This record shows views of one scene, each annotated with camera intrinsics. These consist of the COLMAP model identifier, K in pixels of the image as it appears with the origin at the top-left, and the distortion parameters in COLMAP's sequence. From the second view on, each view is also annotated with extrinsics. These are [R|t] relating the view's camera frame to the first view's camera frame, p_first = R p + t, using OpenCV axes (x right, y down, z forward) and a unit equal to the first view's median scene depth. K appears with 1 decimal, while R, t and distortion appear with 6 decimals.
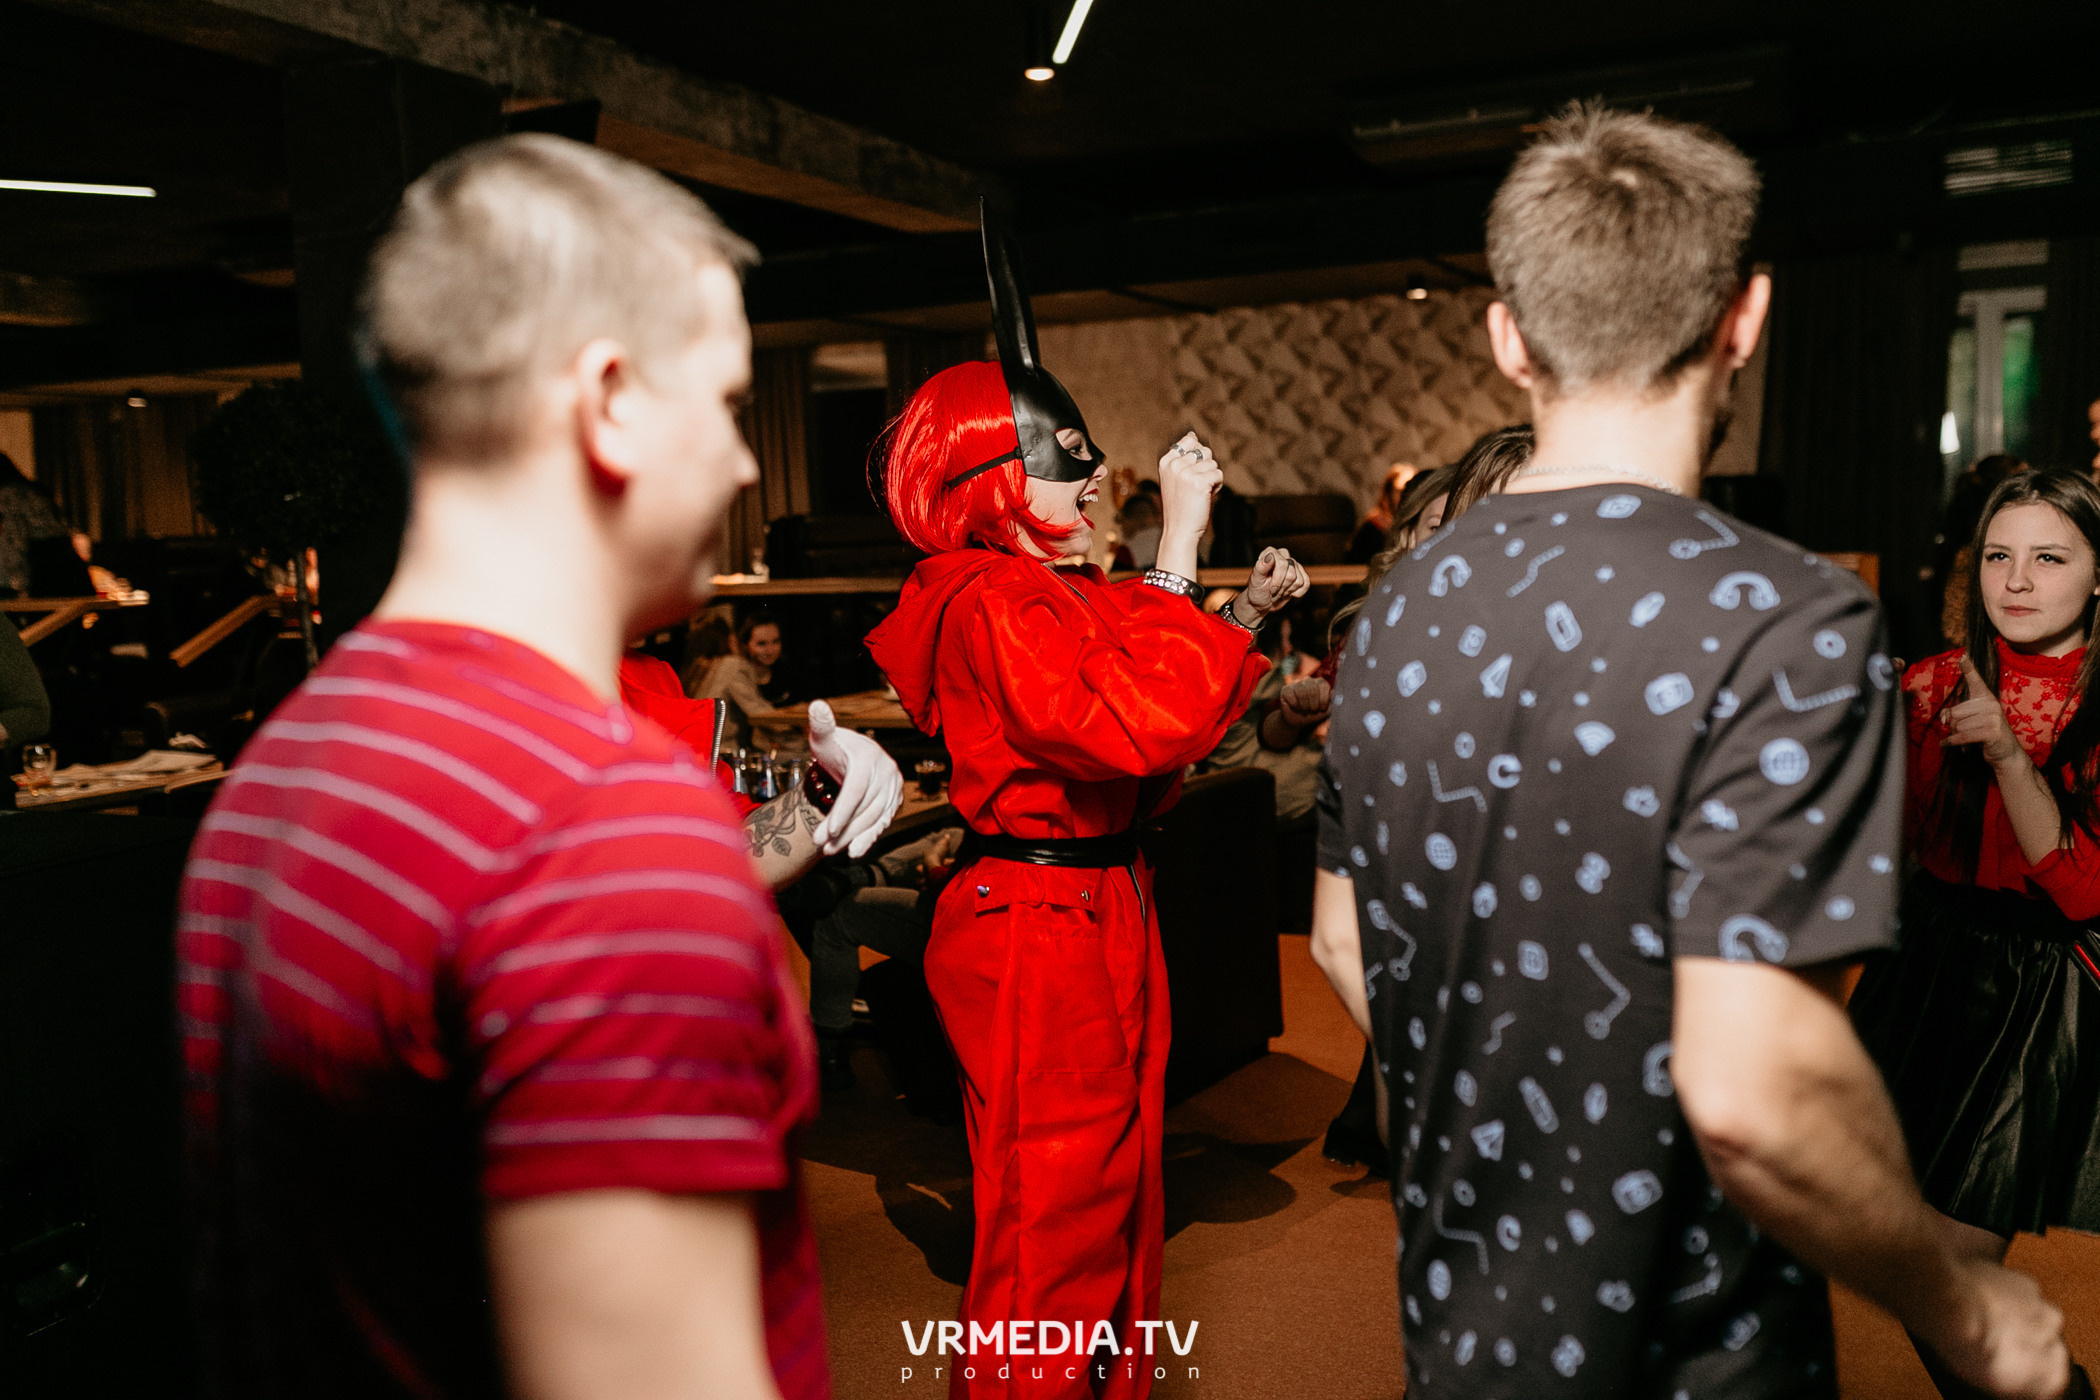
lens RADIAL K [[2075.6, 0, 1050.0], [0, 2075.6, 700.0], [0, 0, 1]] dist [0.000024, -0.008595]
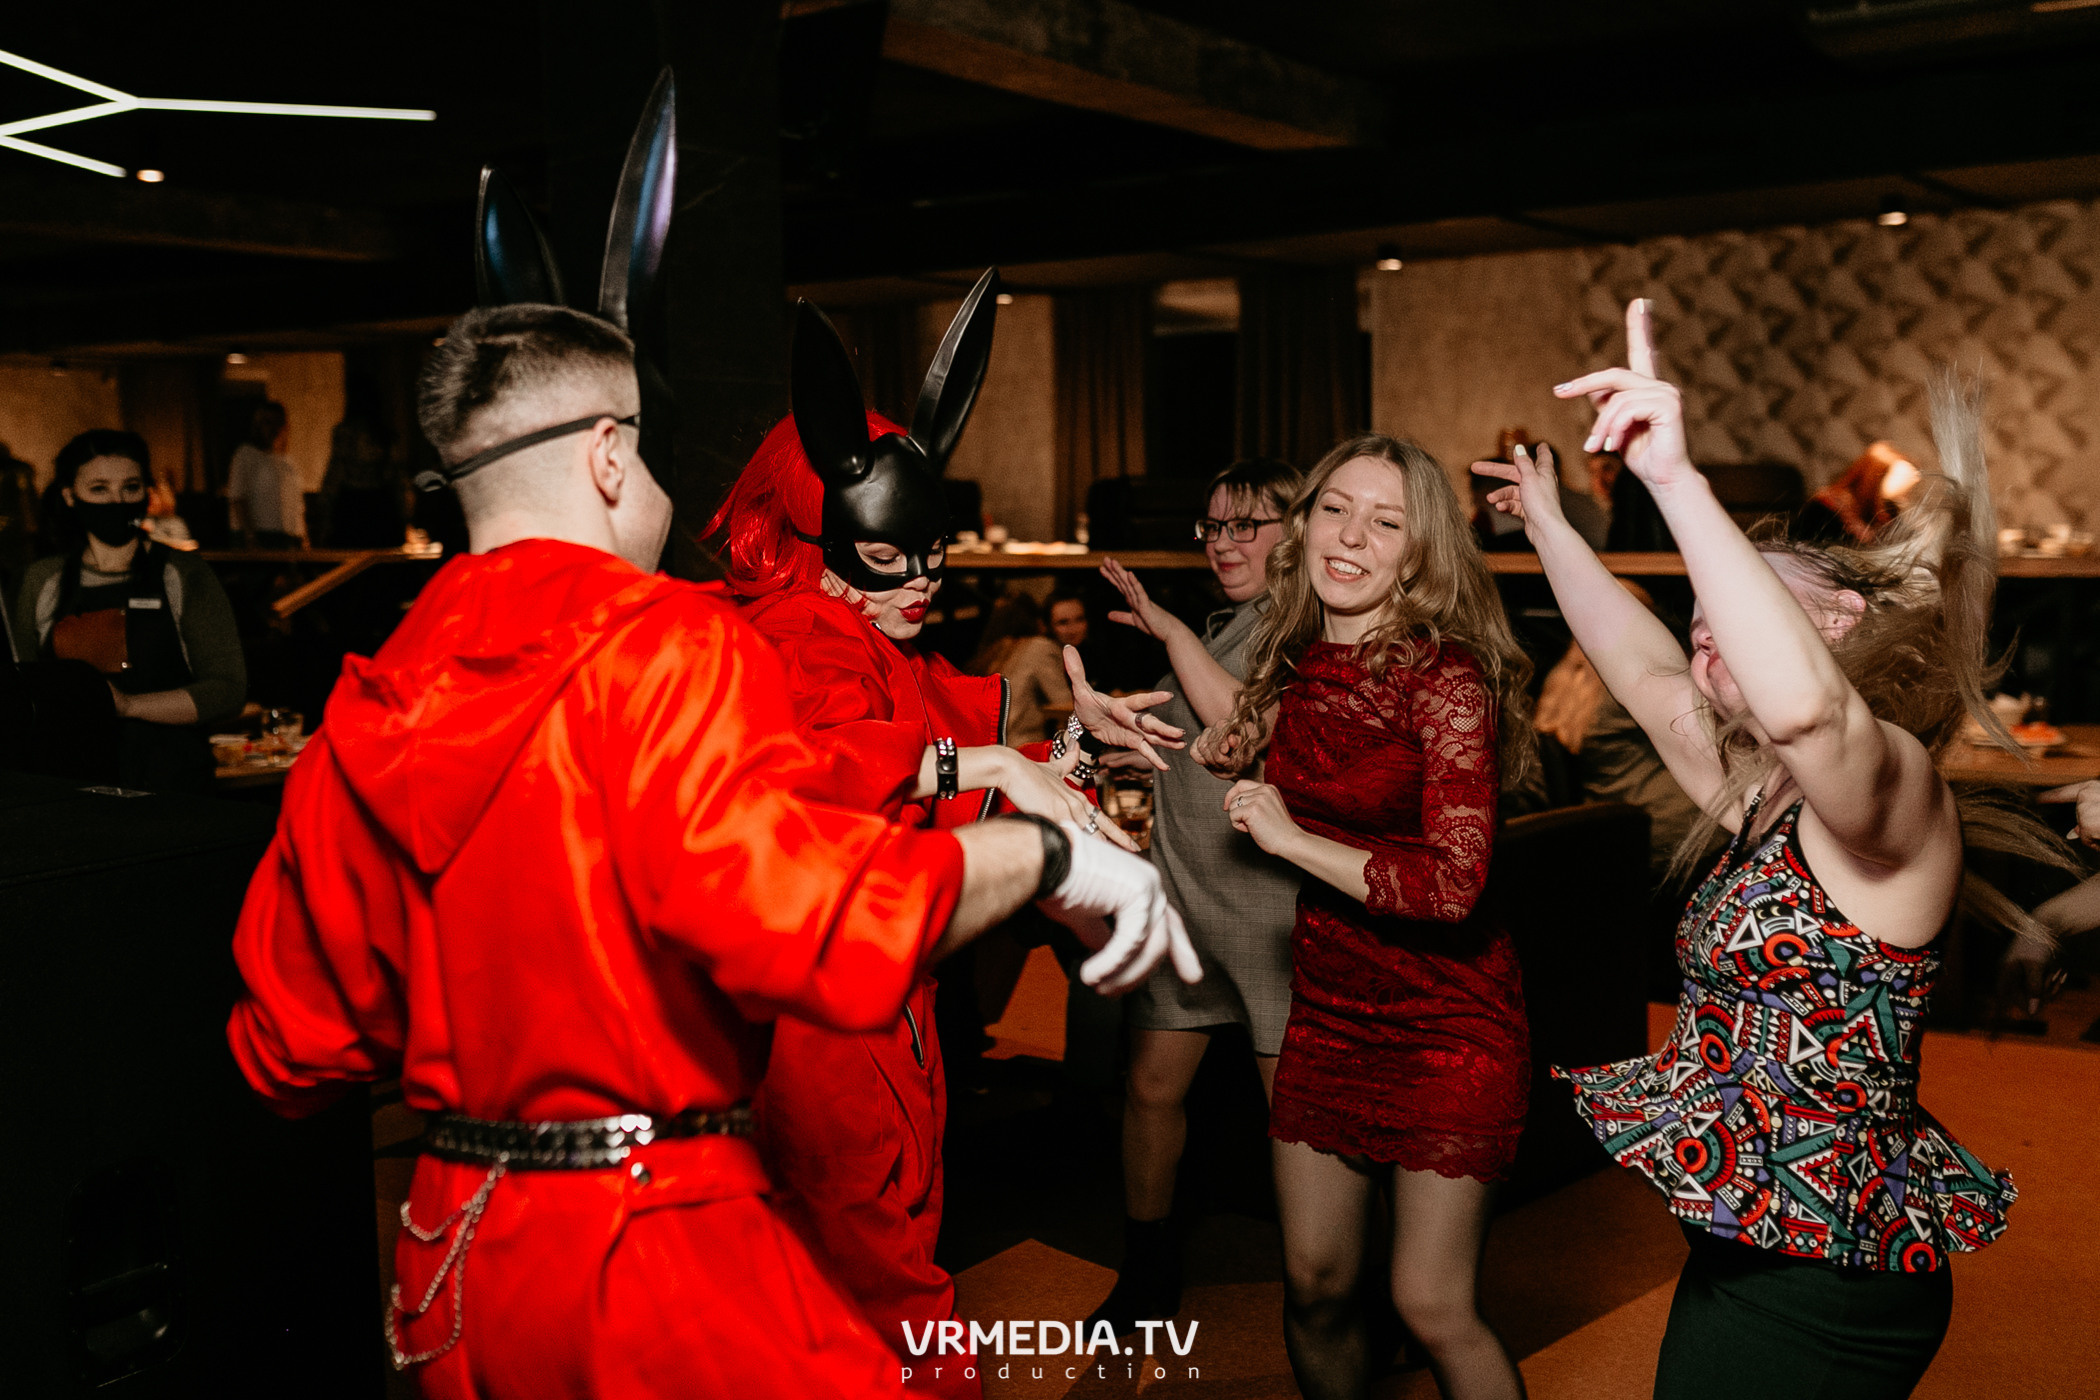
lens RADIAL K [[2142.2, 0, 1064.4], [0, 2142.2, 681.8], [0, 0, 1]] dist [0.004930, -0.020865]
pose [[0.972281, 0.042679, -0.229889, 0.061977], [-0.039702, 0.999057, 0.017562, -0.016957], [0.230421, -0.007948, 0.973058, 0.110907]]
